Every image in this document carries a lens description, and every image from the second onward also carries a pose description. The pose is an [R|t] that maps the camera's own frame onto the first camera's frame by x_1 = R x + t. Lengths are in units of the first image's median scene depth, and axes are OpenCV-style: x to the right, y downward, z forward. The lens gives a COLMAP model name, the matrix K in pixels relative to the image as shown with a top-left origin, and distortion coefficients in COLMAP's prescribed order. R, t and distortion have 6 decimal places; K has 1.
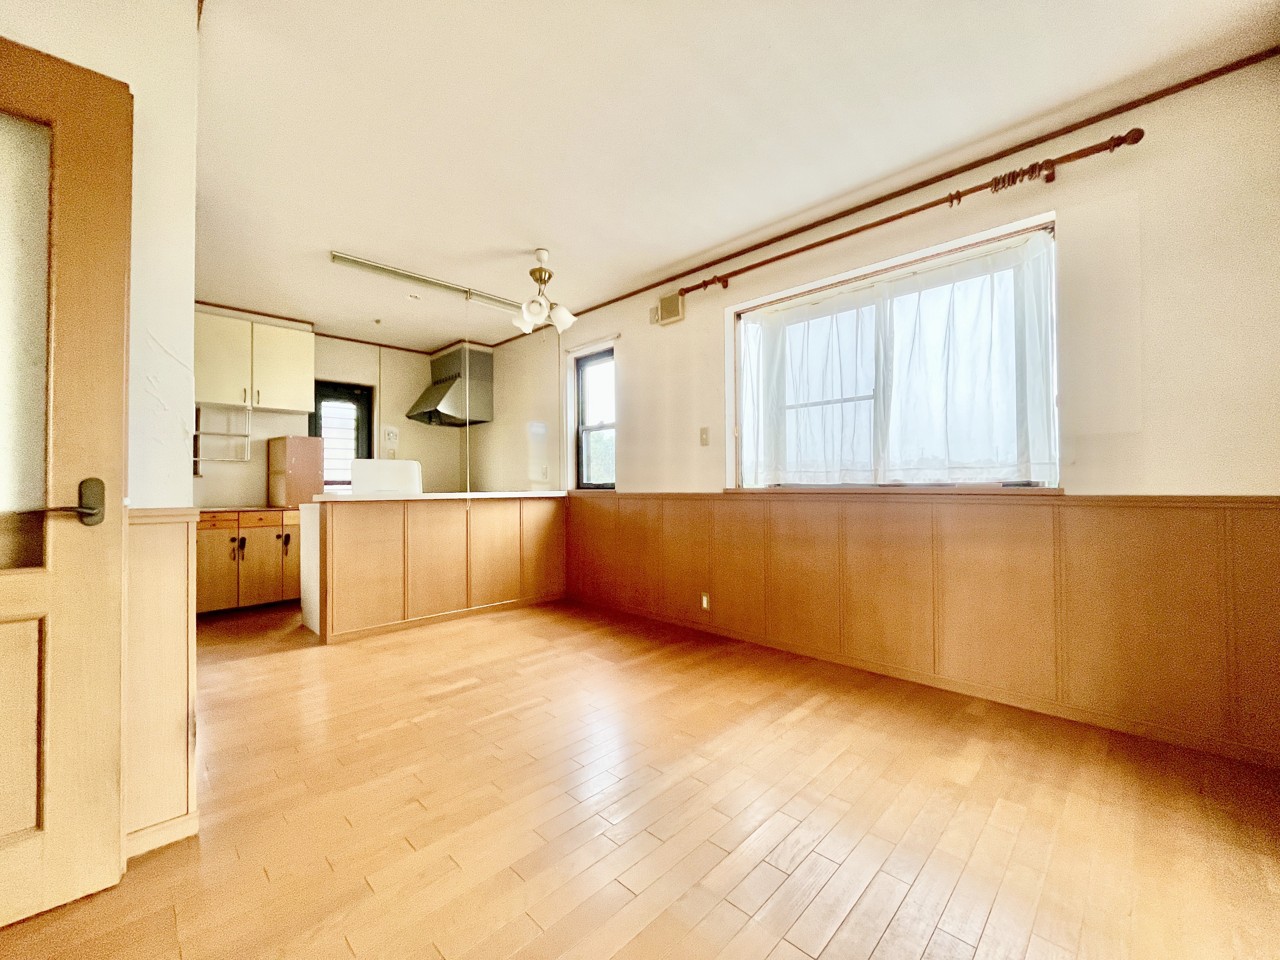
lens RADIAL K [[516.0, 0, 637.7], [0, 516.0, 474.1], [0, 0, 1]] dist [-0.002944, -0.000482]
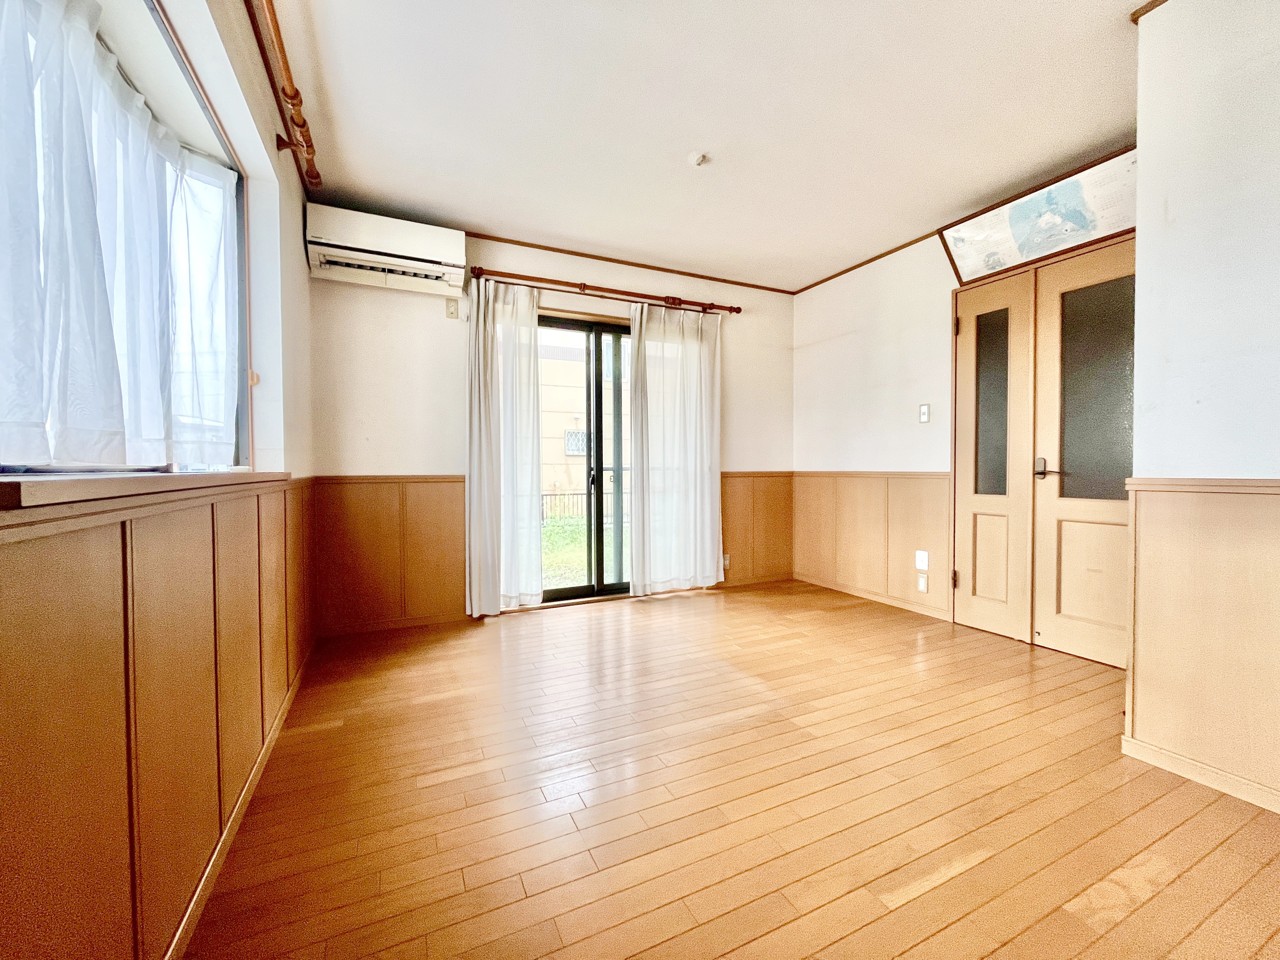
lens RADIAL K [[516.0, 0, 647.0], [0, 516.0, 480.5], [0, 0, 1]] dist [-0.002944, -0.000482]
pose [[-0.945380, 0.001971, 0.325963, -0.079029], [0.001589, 0.999998, -0.001437, 0.026423], [-0.325965, -0.000841, -0.945381, 0.933204]]
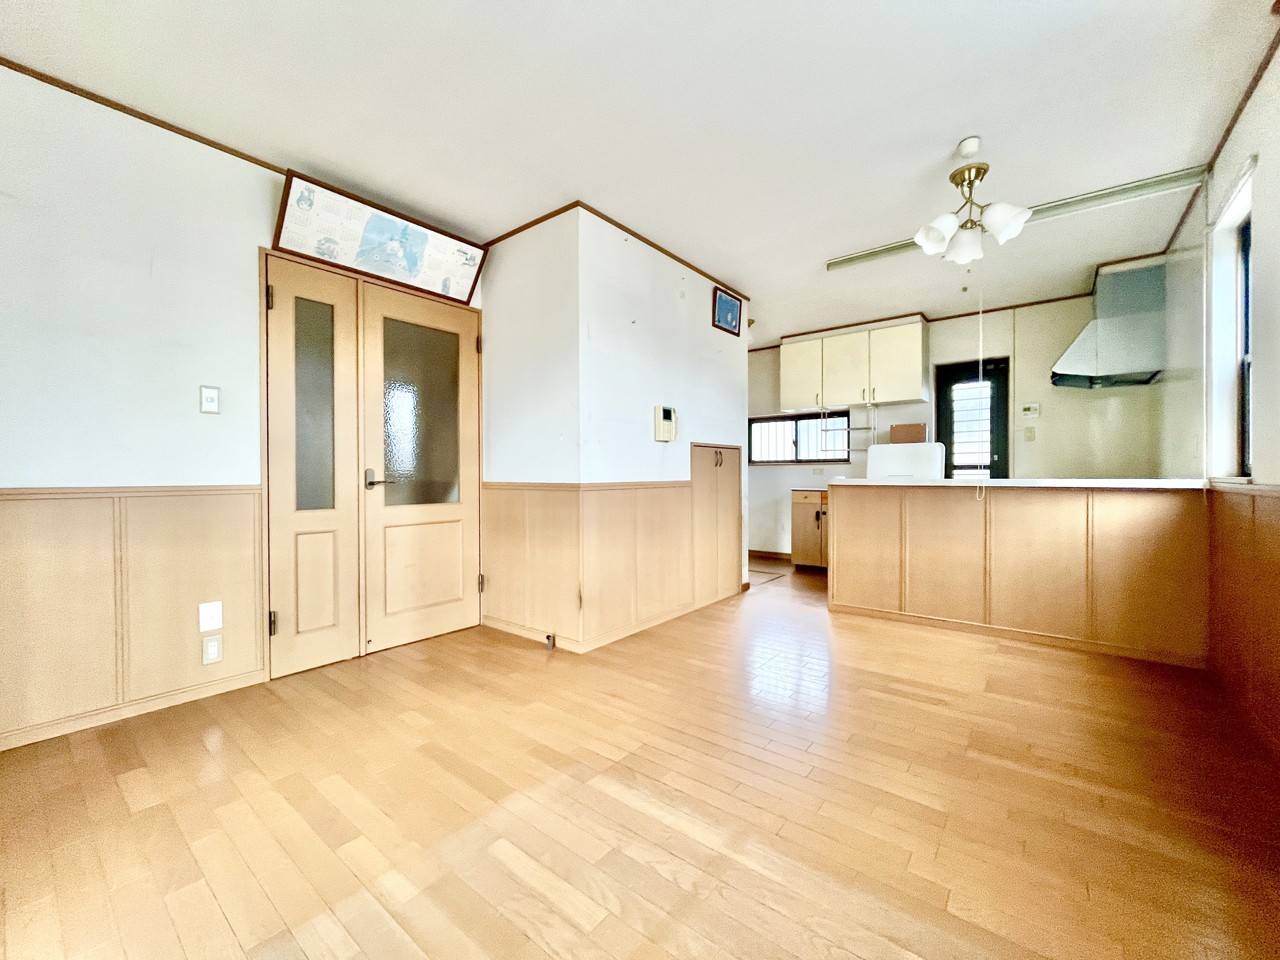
lens RADIAL K [[516.0, 0, 644.4], [0, 516.0, 478.7], [0, 0, 1]] dist [-0.002944, -0.000482]
pose [[0.110890, 0.015872, -0.993706, 0.401396], [0.026525, 0.999469, 0.018924, 0.005575], [0.993479, -0.028457, 0.110411, 0.391286]]
